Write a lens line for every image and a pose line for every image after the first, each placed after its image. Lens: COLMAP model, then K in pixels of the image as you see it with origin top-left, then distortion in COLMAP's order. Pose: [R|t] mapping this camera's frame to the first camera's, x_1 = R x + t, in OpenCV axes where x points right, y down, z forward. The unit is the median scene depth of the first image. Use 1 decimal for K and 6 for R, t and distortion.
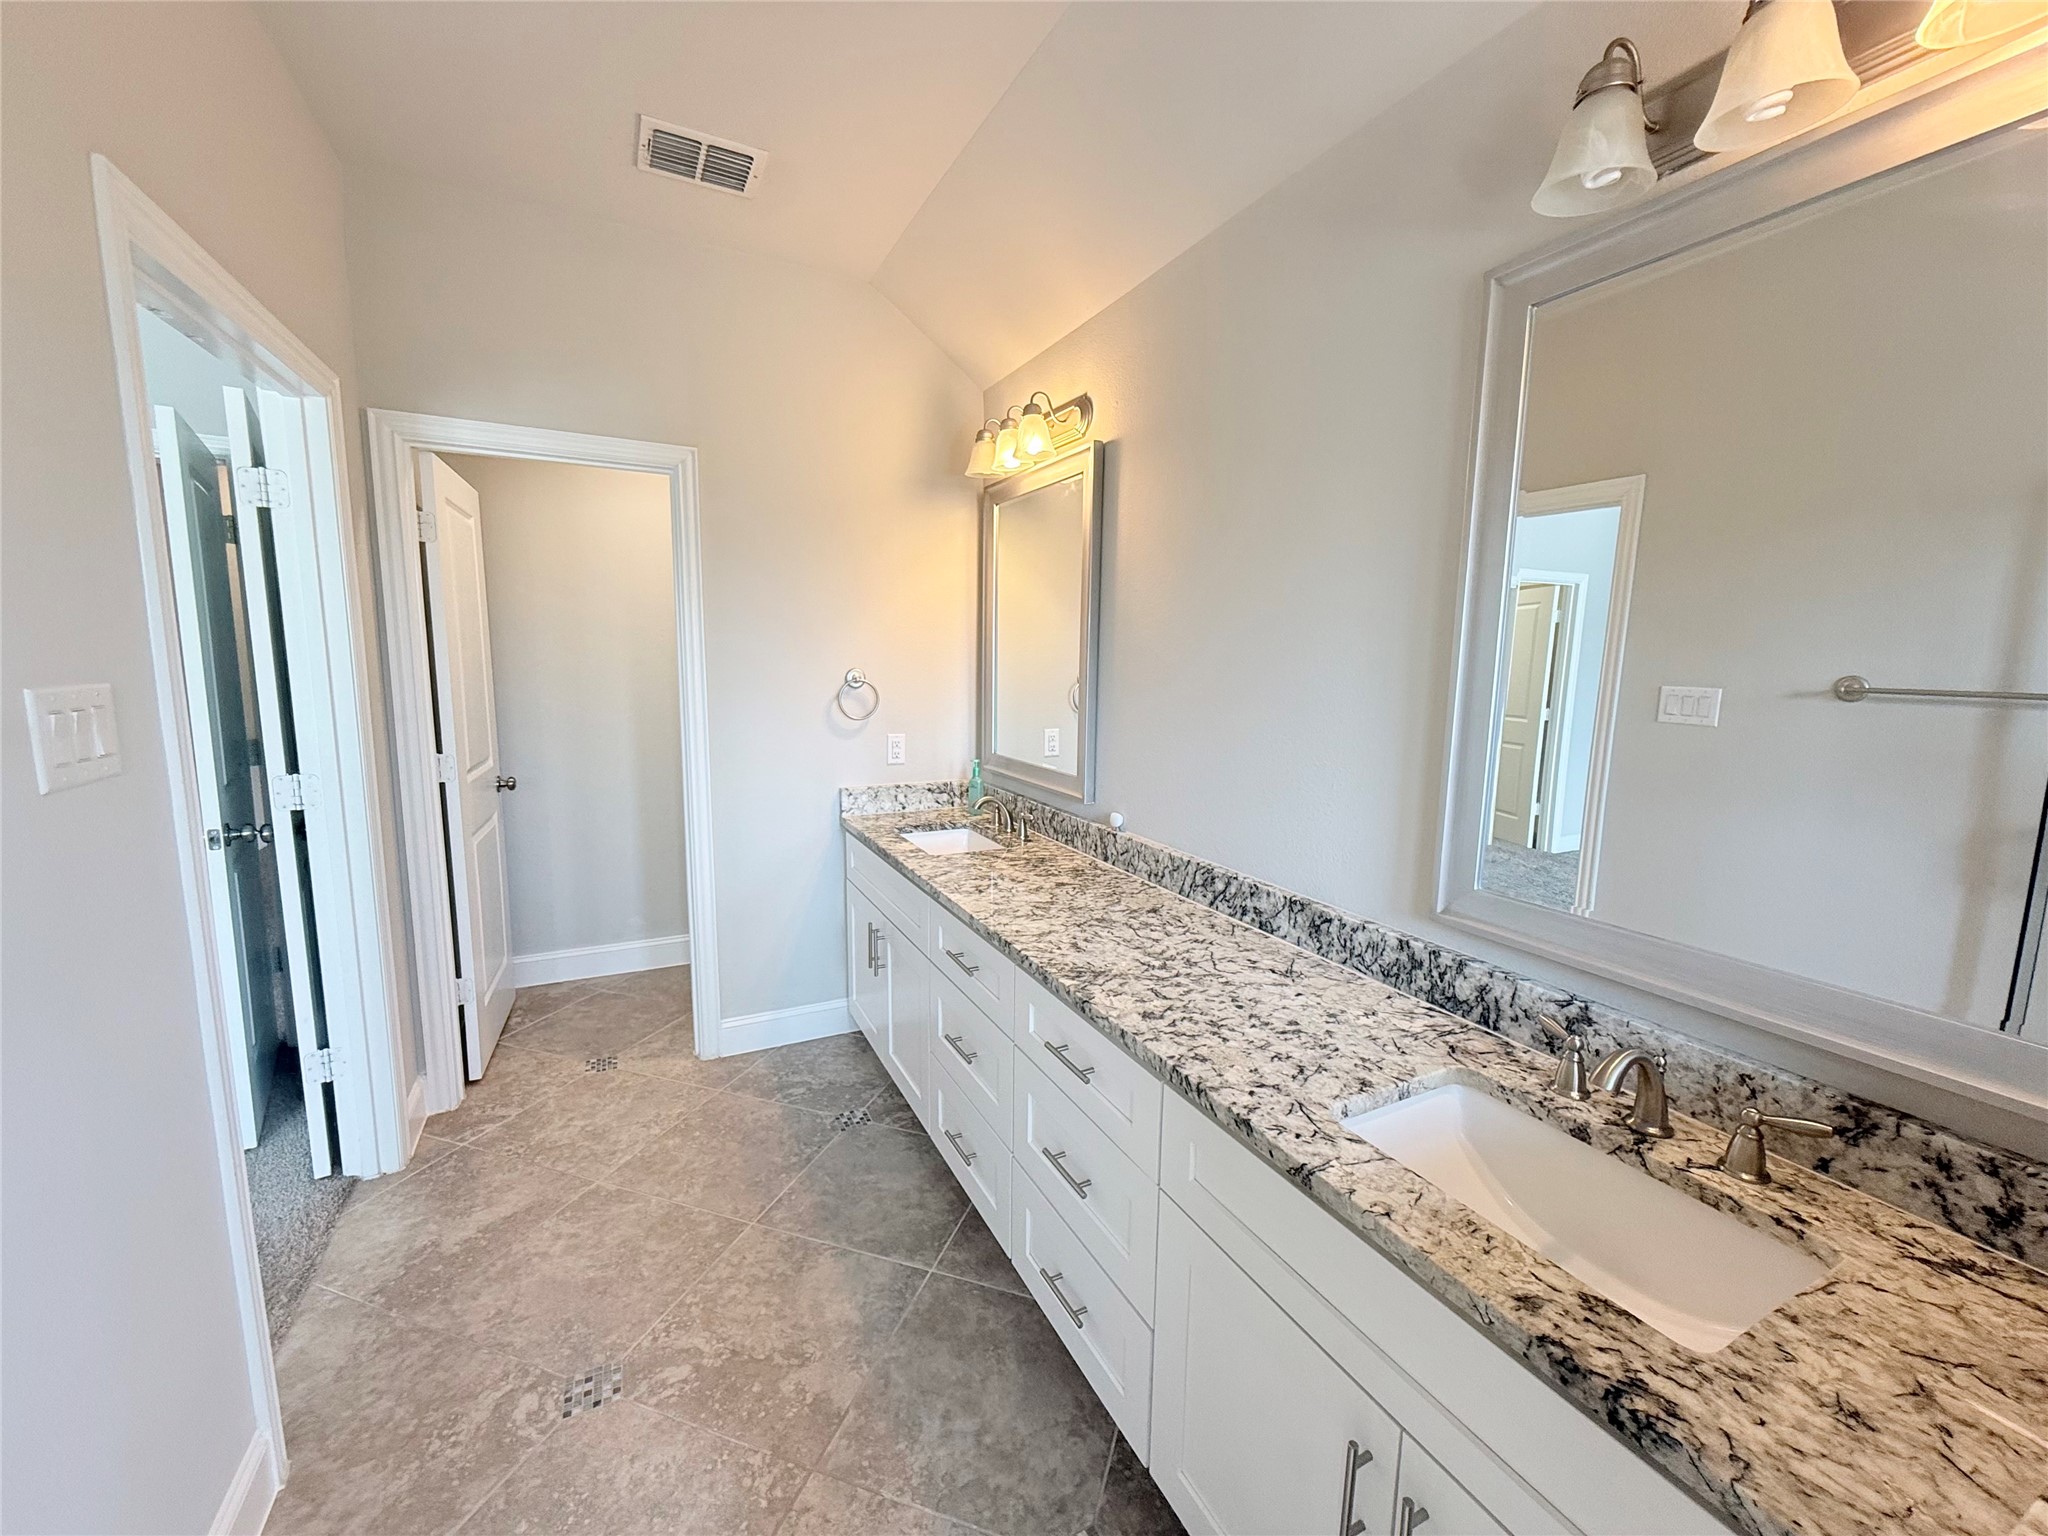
lens RADIAL K [[814.6, 0, 1028.0], [0, 814.6, 769.2], [0, 0, 1]] dist [-0.001898, 0.000677]
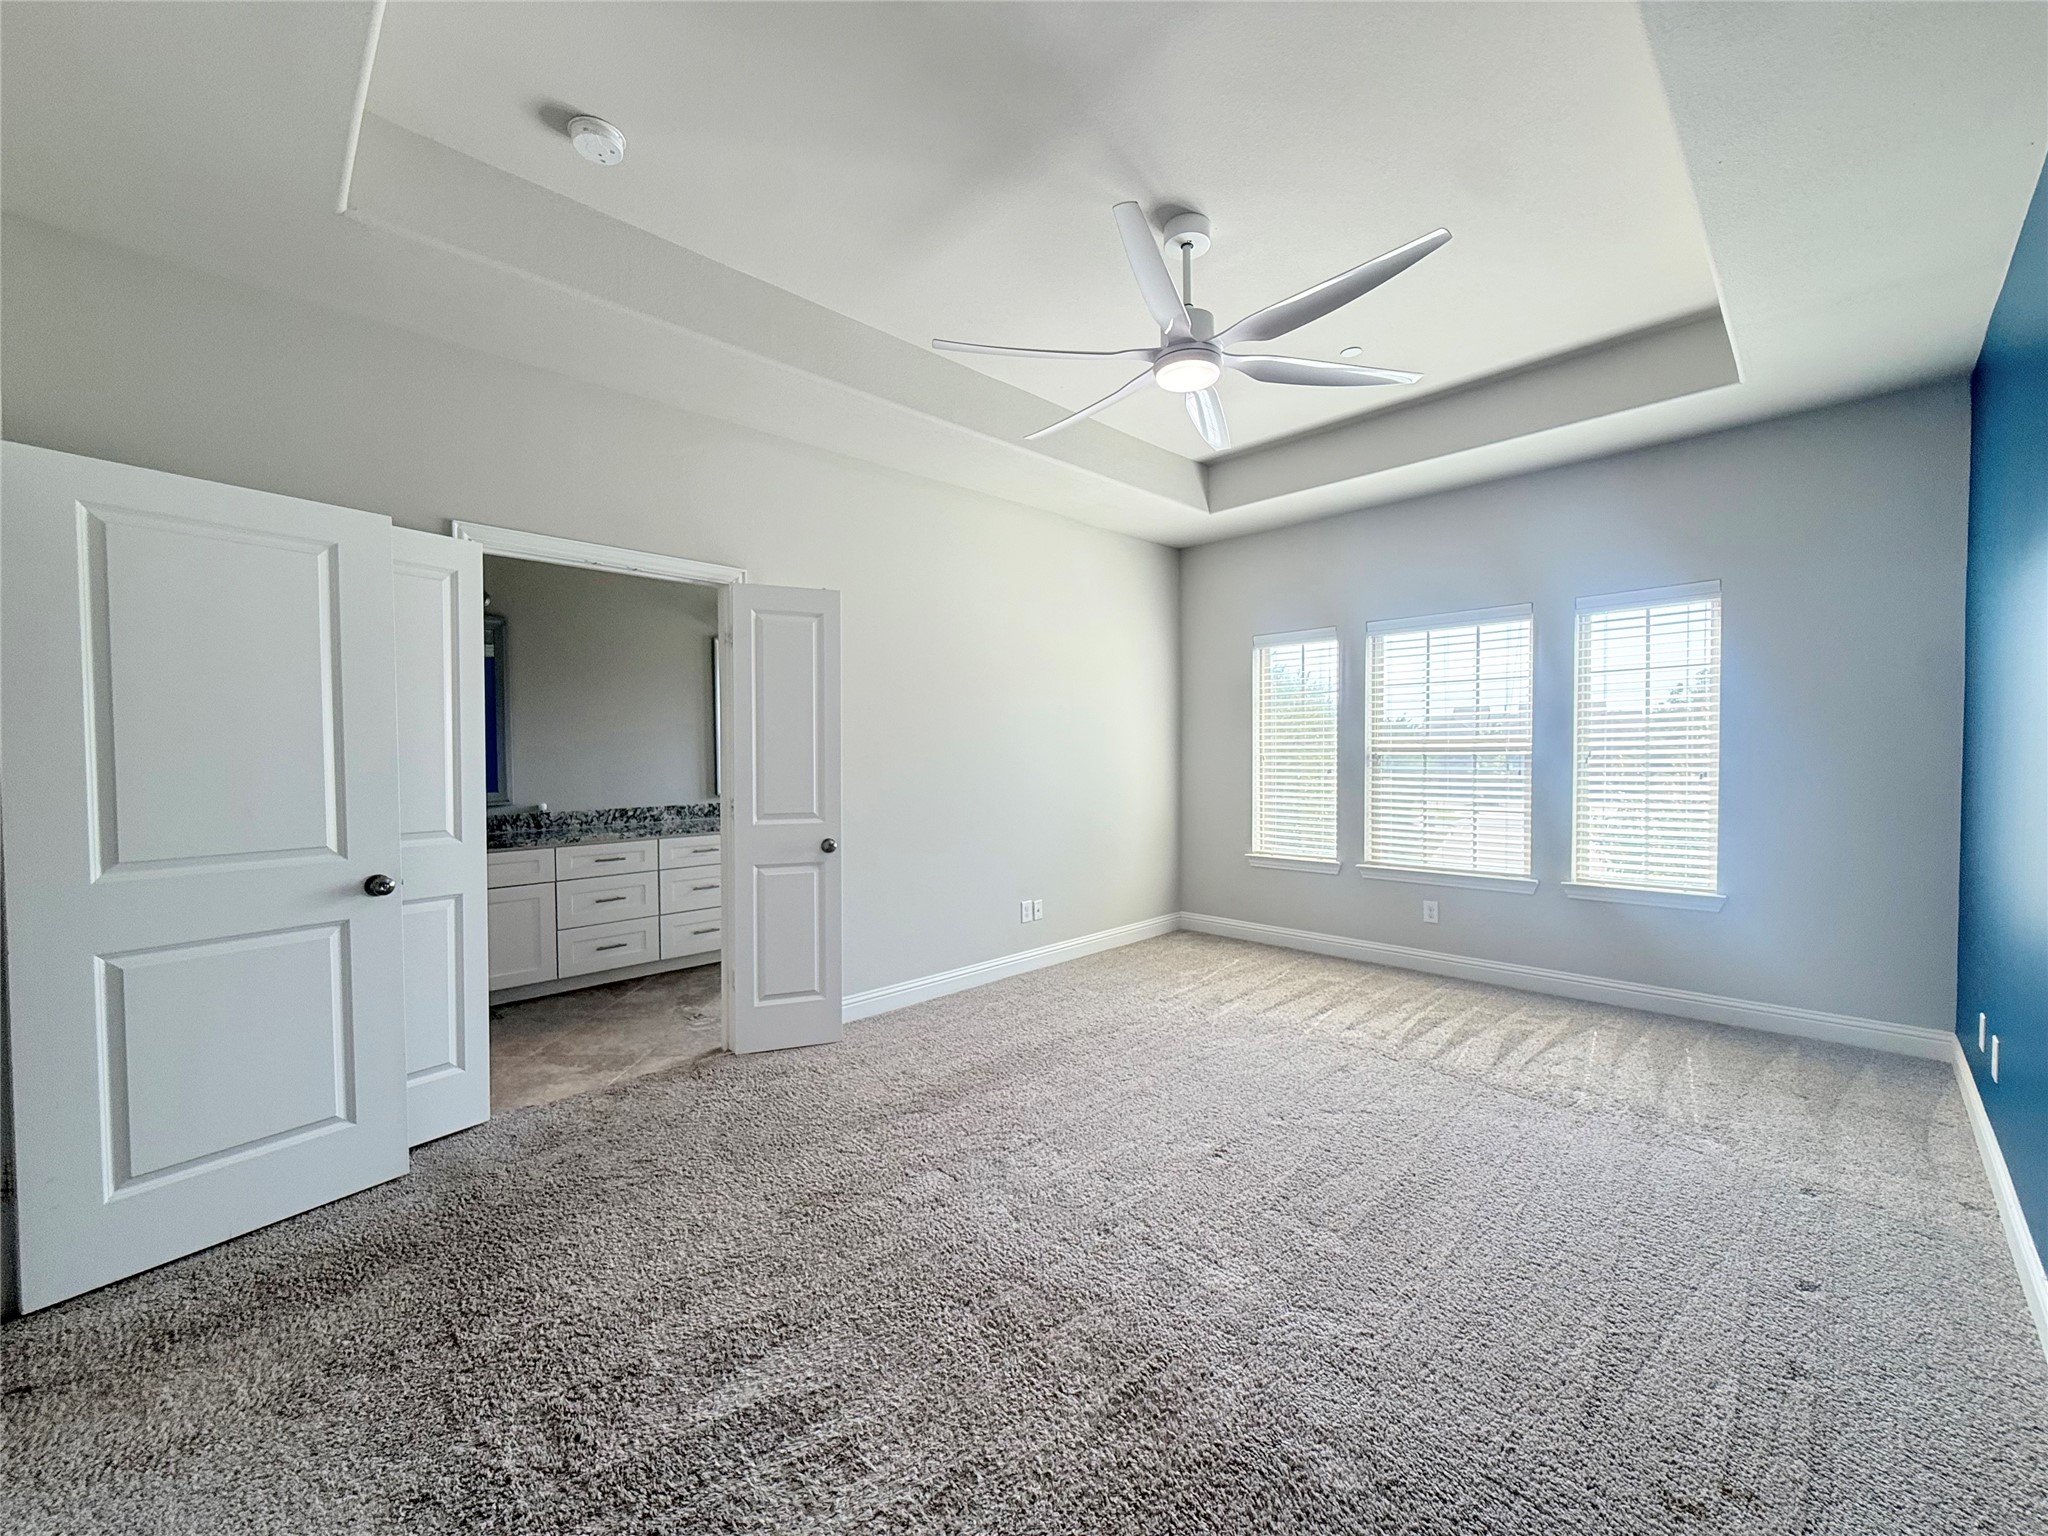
lens RADIAL K [[817.2, 0, 1030.7], [0, 817.2, 770.1], [0, 0, 1]] dist [-0.000226, -0.000418]
pose [[-0.309765, -0.043241, 0.949829, -2.890092], [0.130057, 0.987649, 0.087378, -0.061580], [-0.941876, 0.150599, -0.300315, 0.603715]]
